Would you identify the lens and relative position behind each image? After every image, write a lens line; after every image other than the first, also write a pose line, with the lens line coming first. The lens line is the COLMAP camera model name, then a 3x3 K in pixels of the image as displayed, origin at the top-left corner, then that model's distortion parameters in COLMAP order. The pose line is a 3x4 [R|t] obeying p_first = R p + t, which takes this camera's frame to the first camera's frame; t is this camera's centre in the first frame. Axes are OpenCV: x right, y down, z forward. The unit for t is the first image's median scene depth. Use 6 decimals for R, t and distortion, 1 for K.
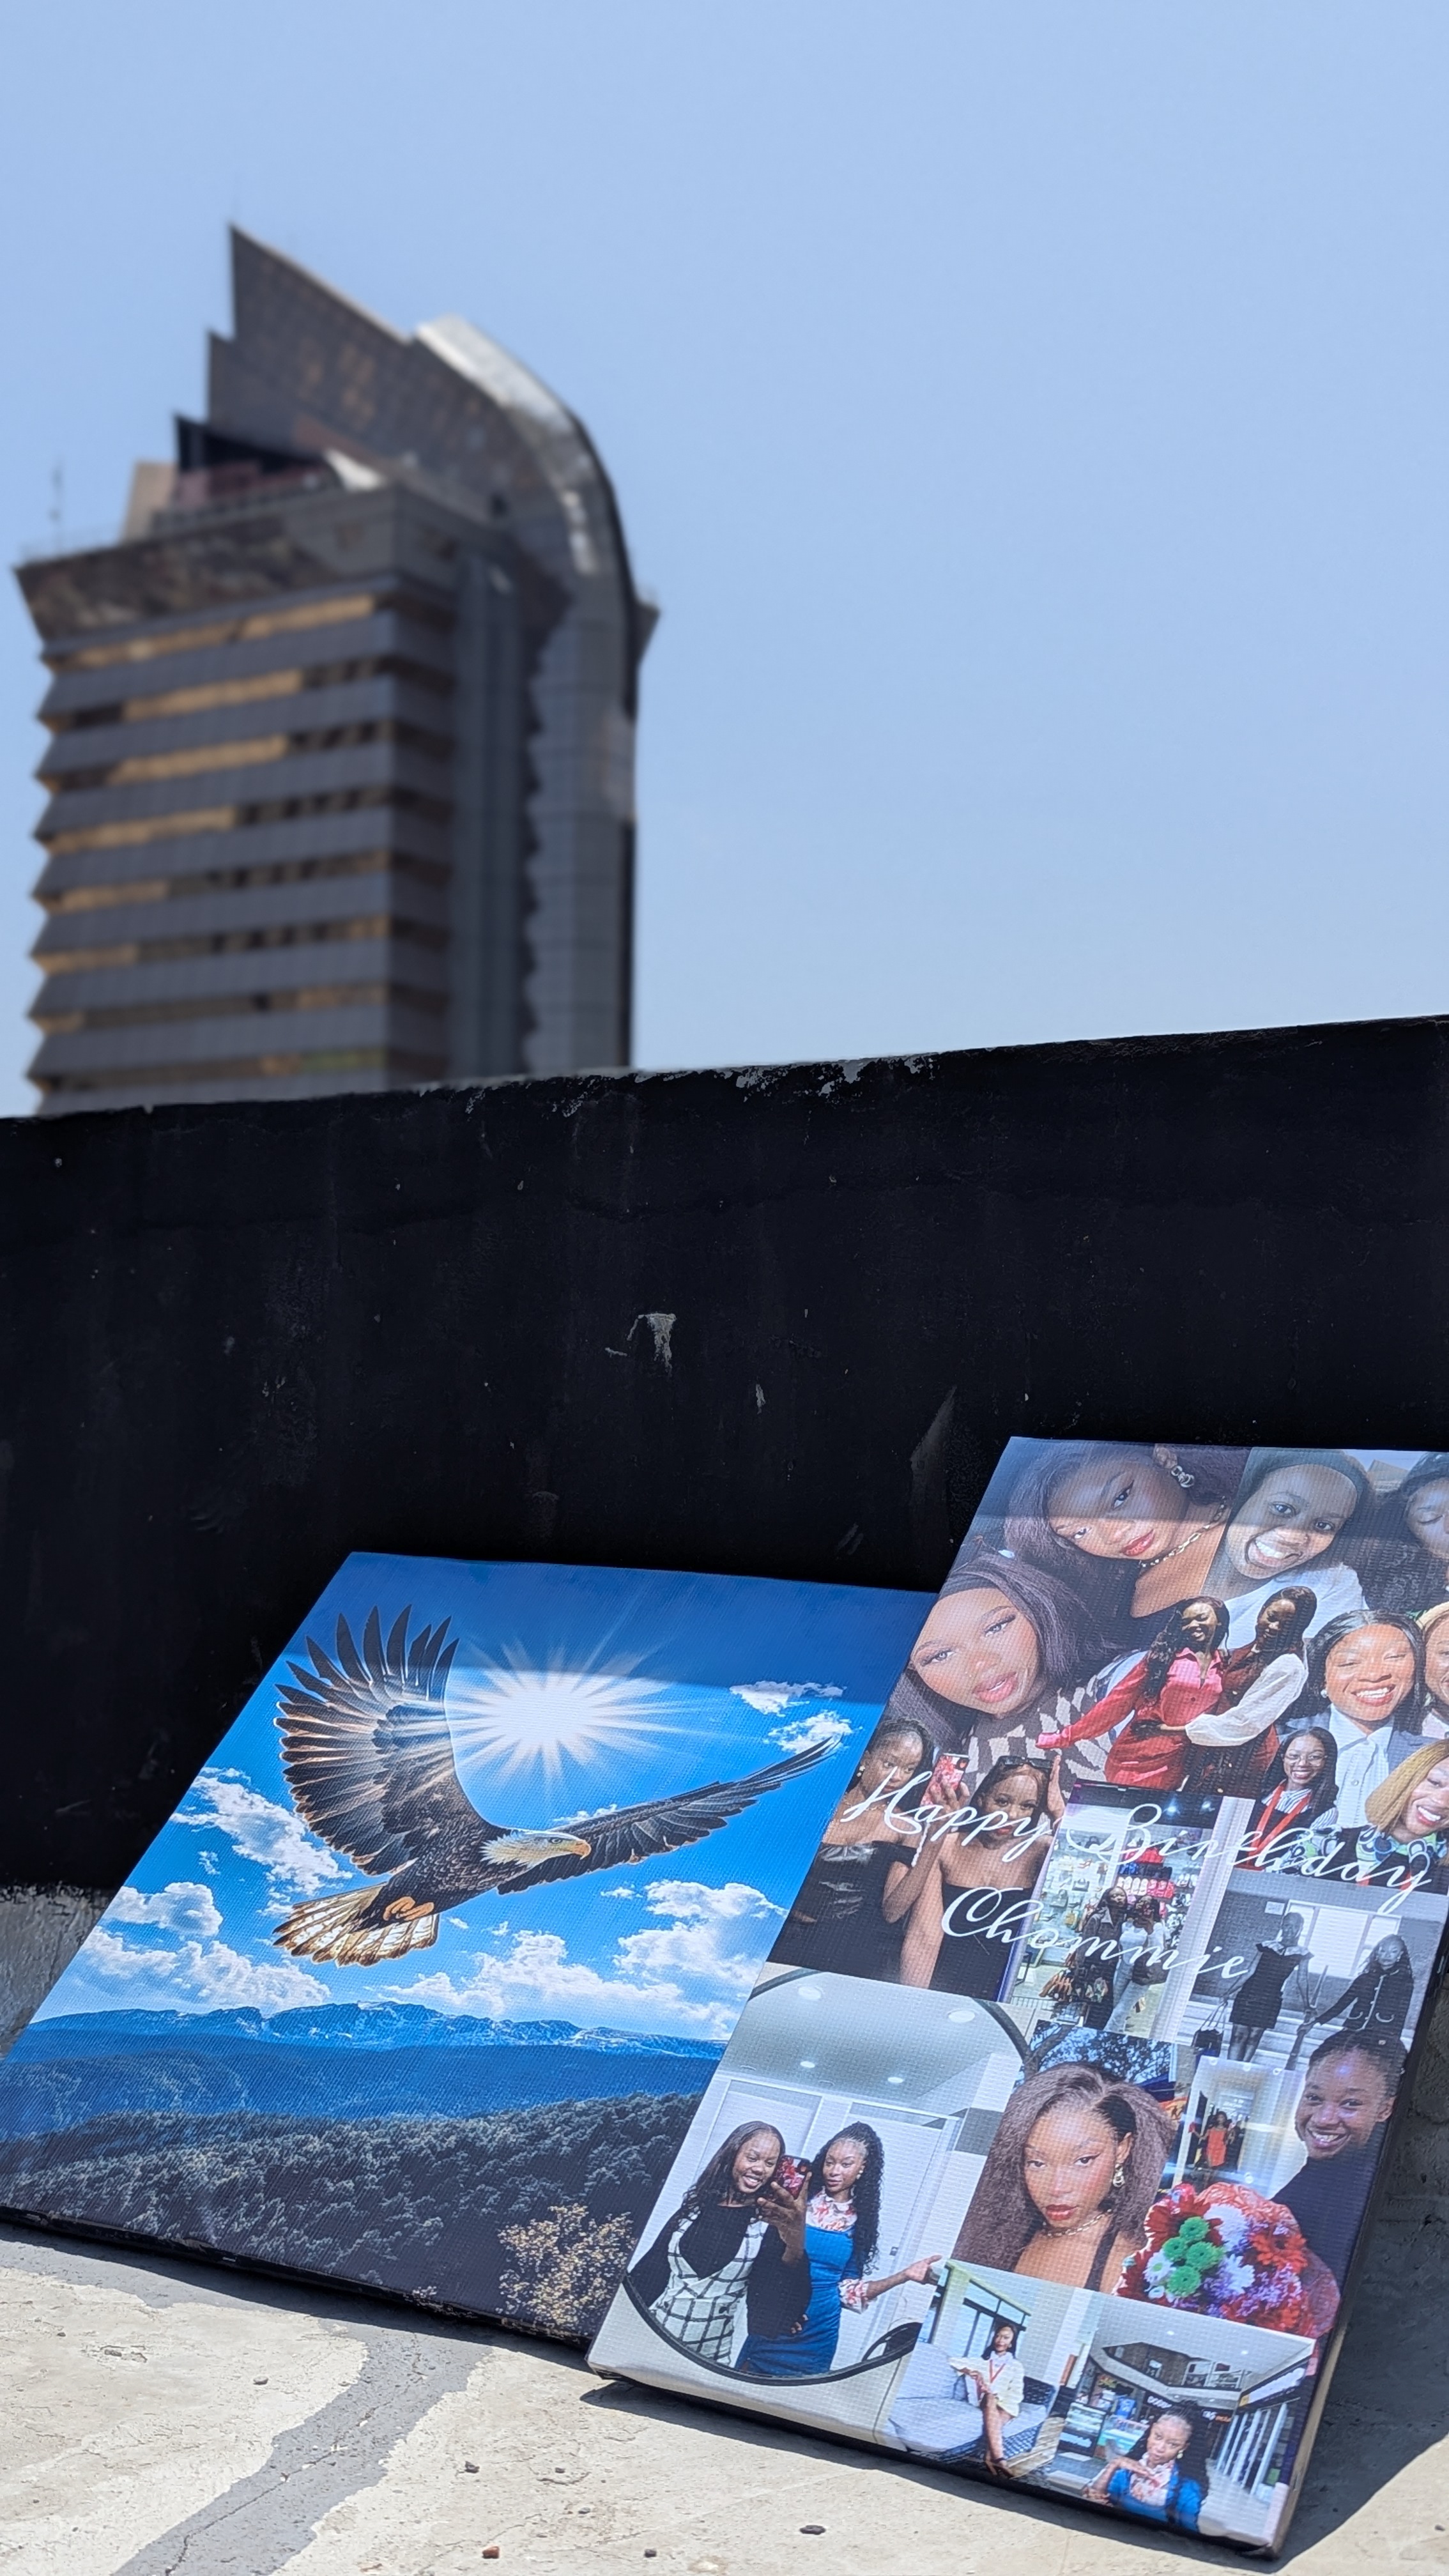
lens RADIAL K [[2650.4, 0, 729.2], [0, 2650.4, 1312.0], [0, 0, 1]] dist [-0.007590, 0.000000]
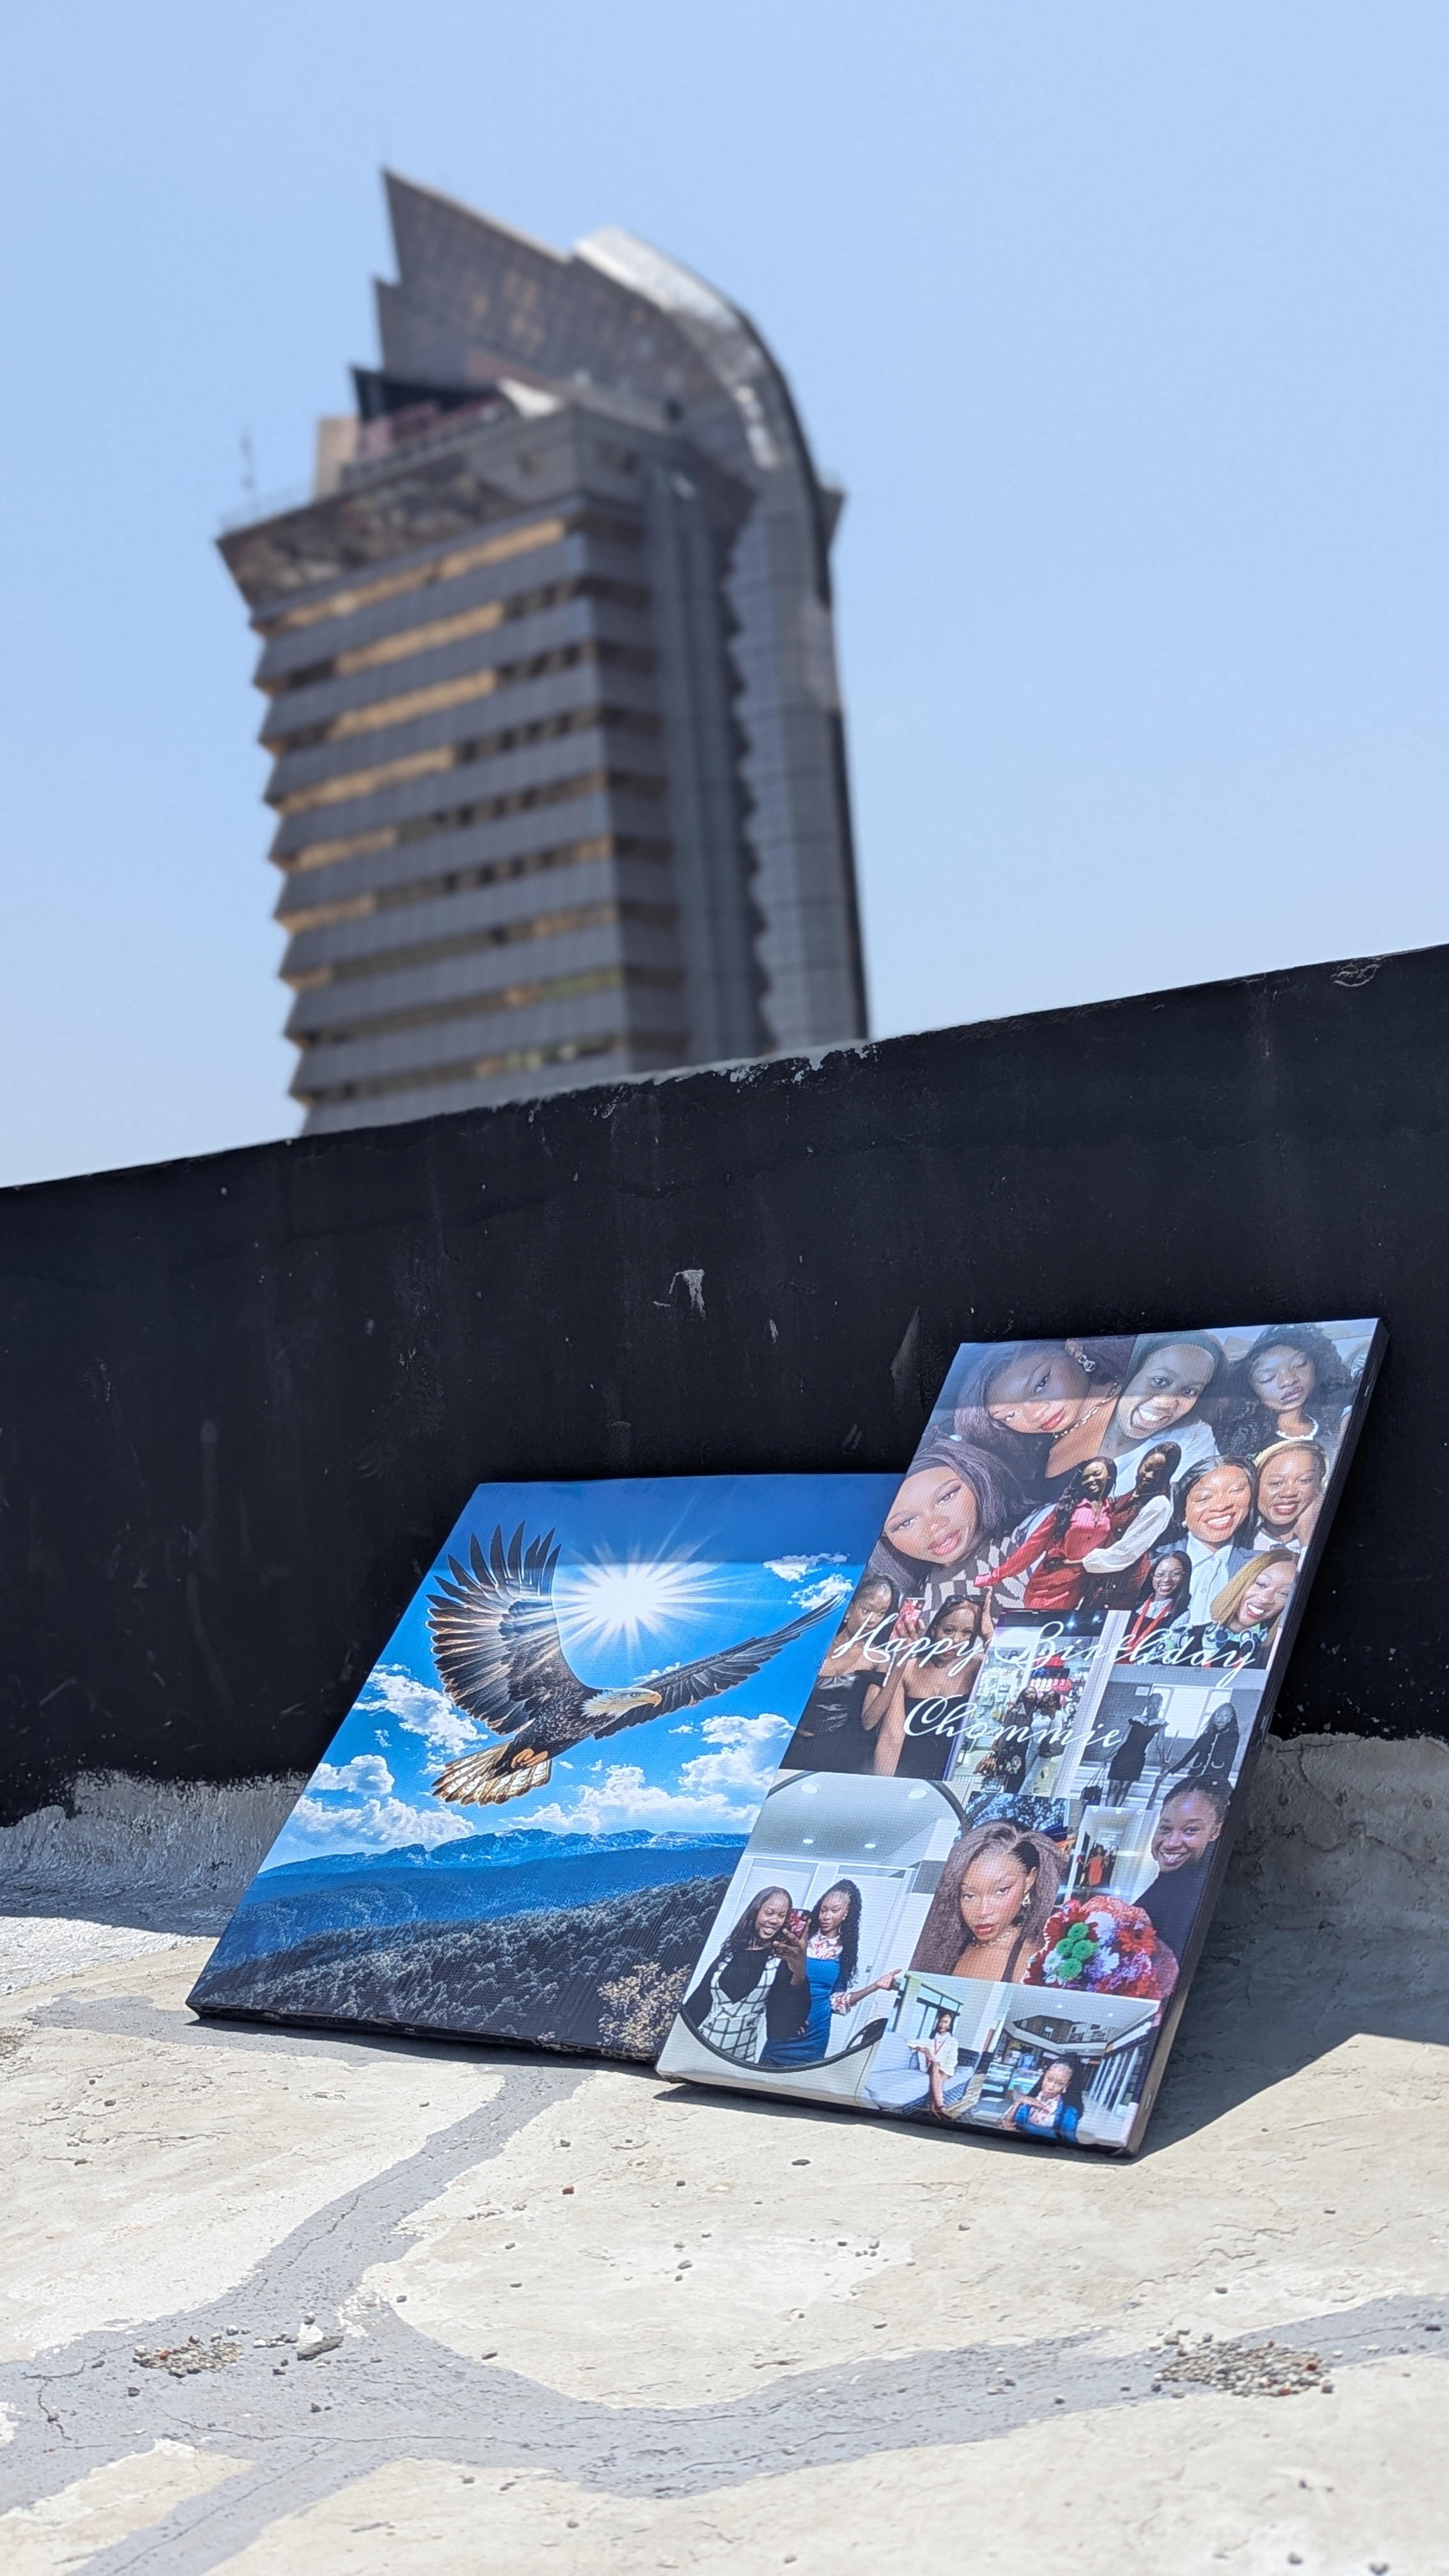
lens RADIAL K [[2650.4, 0, 718.1], [0, 2650.4, 1269.2], [0, 0, 1]] dist [-0.007590, 0.000000]
pose [[0.988109, -0.108510, -0.108933, 0.137947], [0.111395, 0.993560, 0.020734, -0.027268], [0.105981, -0.032622, 0.993833, -0.265155]]
